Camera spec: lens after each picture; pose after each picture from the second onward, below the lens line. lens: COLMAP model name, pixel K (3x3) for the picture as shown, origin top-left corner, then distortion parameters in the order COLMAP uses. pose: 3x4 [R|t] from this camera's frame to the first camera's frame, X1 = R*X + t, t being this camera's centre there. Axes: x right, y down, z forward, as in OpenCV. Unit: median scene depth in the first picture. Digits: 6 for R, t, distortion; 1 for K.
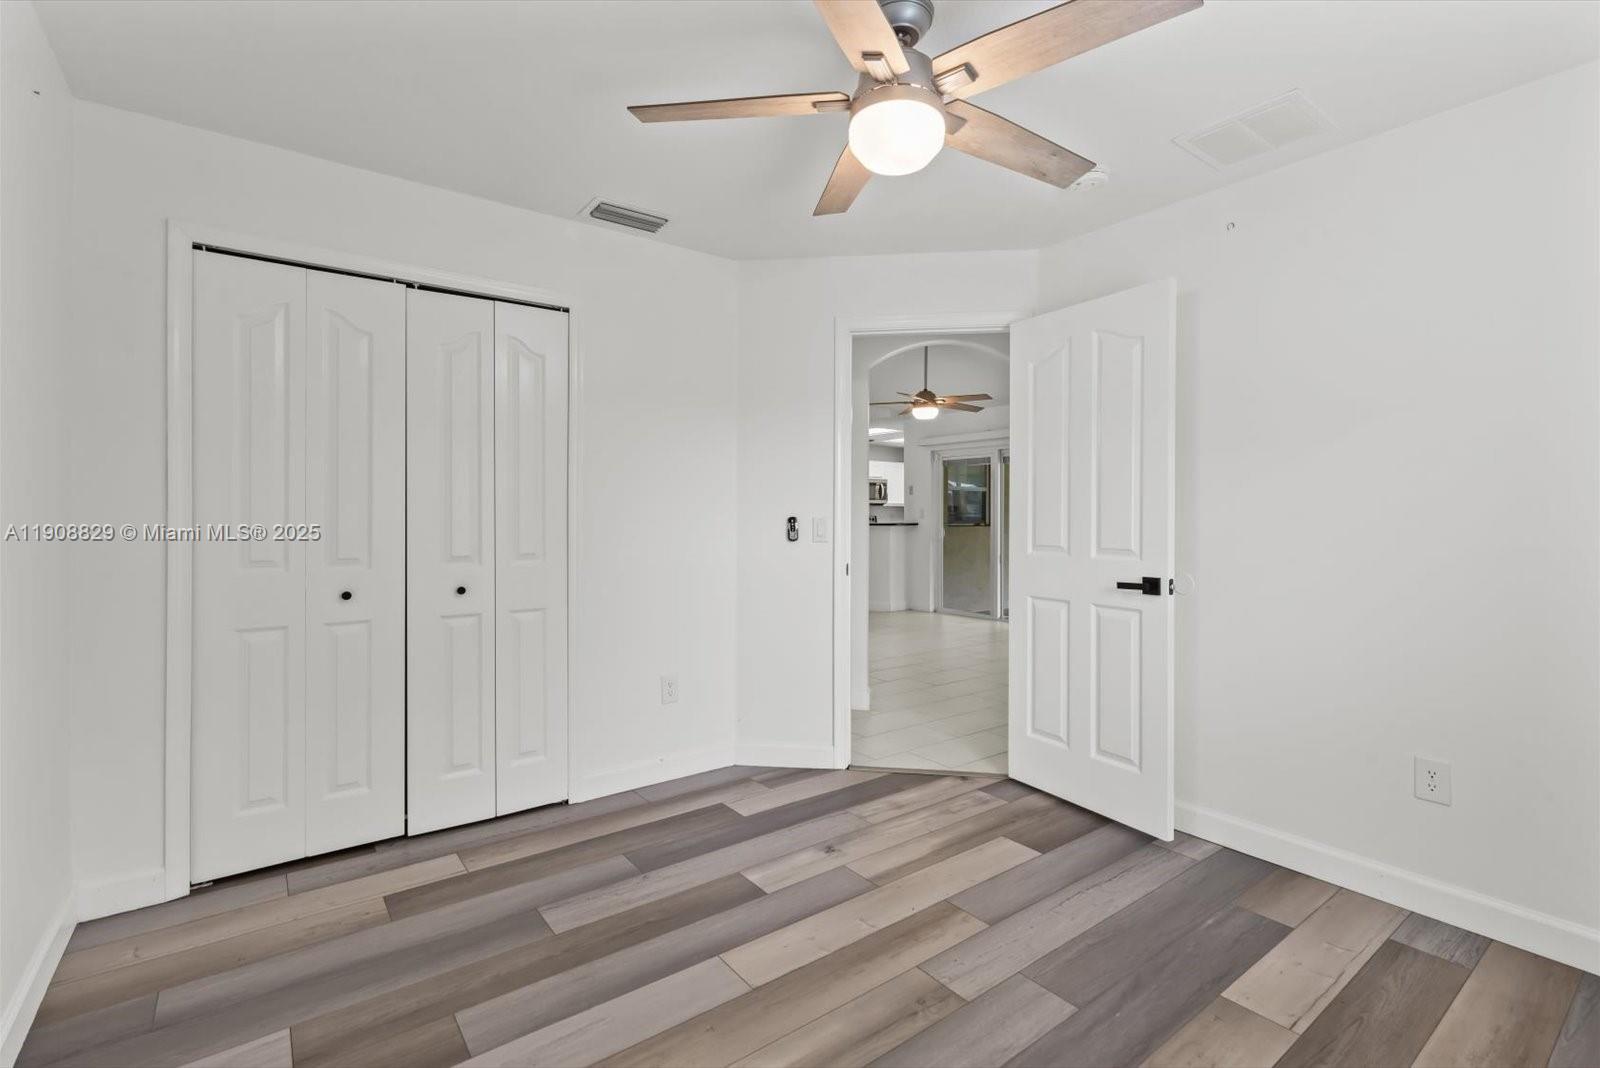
lens RADIAL K [[729.2, 0, 784.6], [0, 729.2, 525.1], [0, 0, 1]] dist [0.002527, -0.000547]
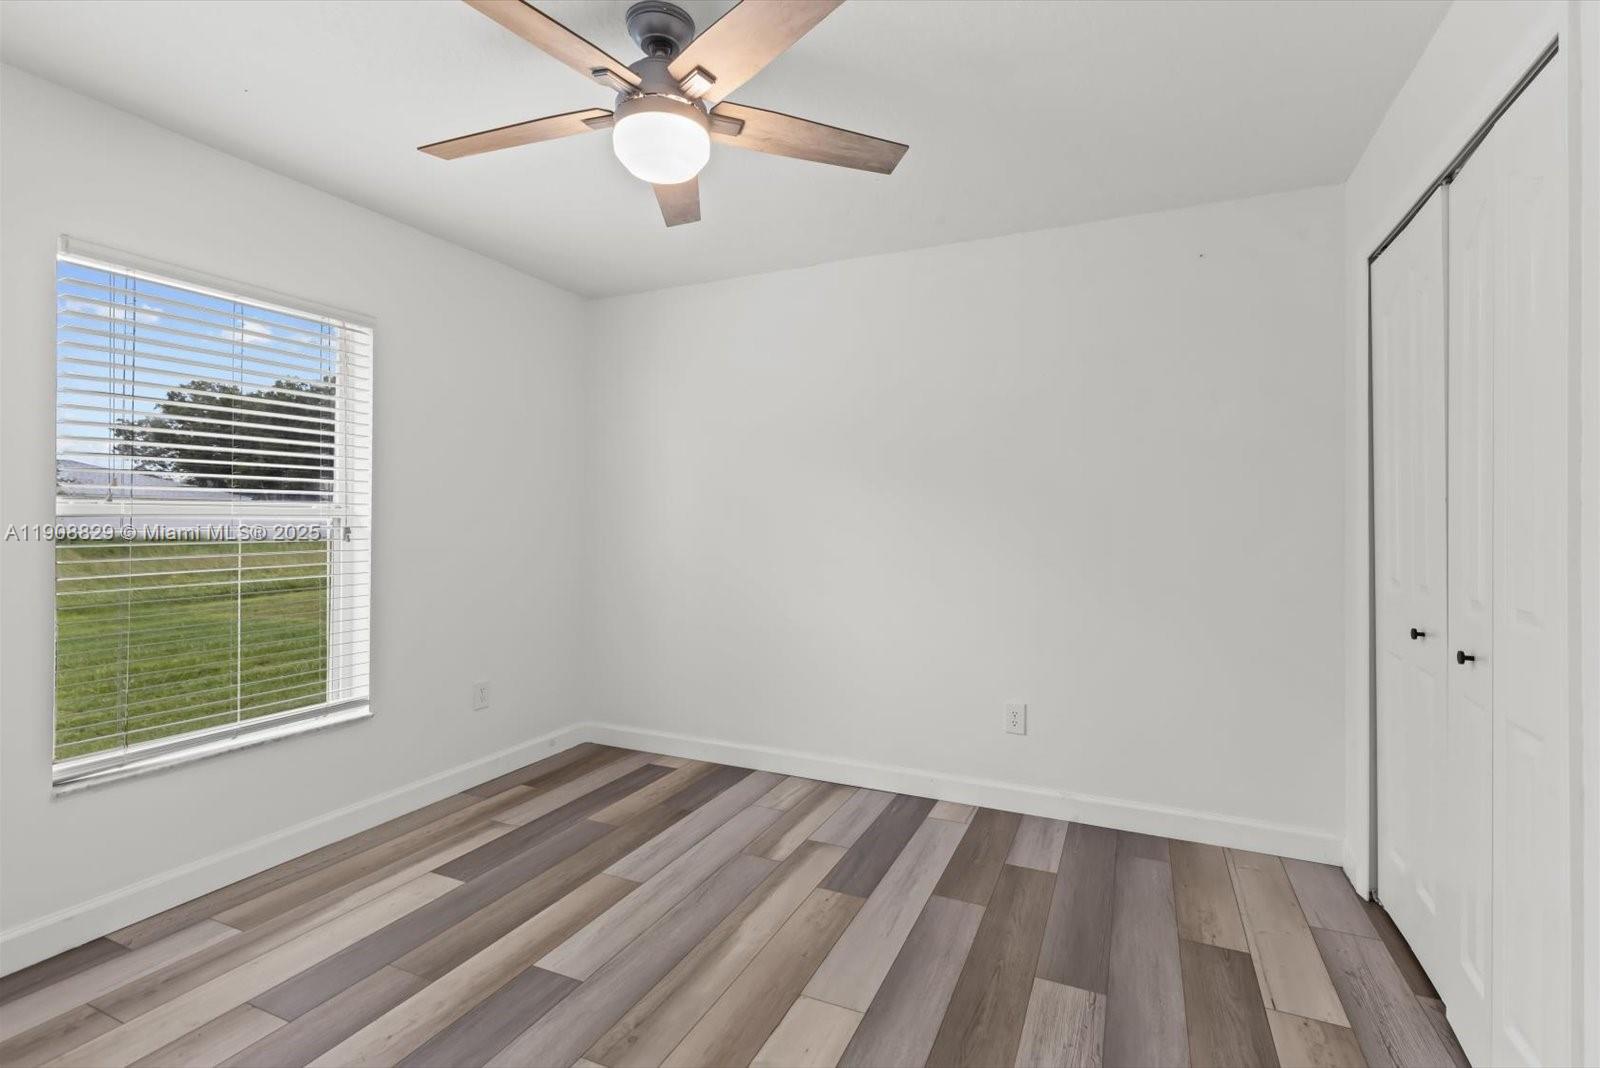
lens RADIAL K [[729.2, 0, 809.0], [0, 729.2, 520.6], [0, 0, 1]] dist [0.002527, -0.000547]
pose [[-0.867476, 0.001336, -0.497477, 0.433492], [-0.007248, 0.999856, 0.015323, -0.033068], [0.497426, 0.016898, -0.867342, 1.818422]]
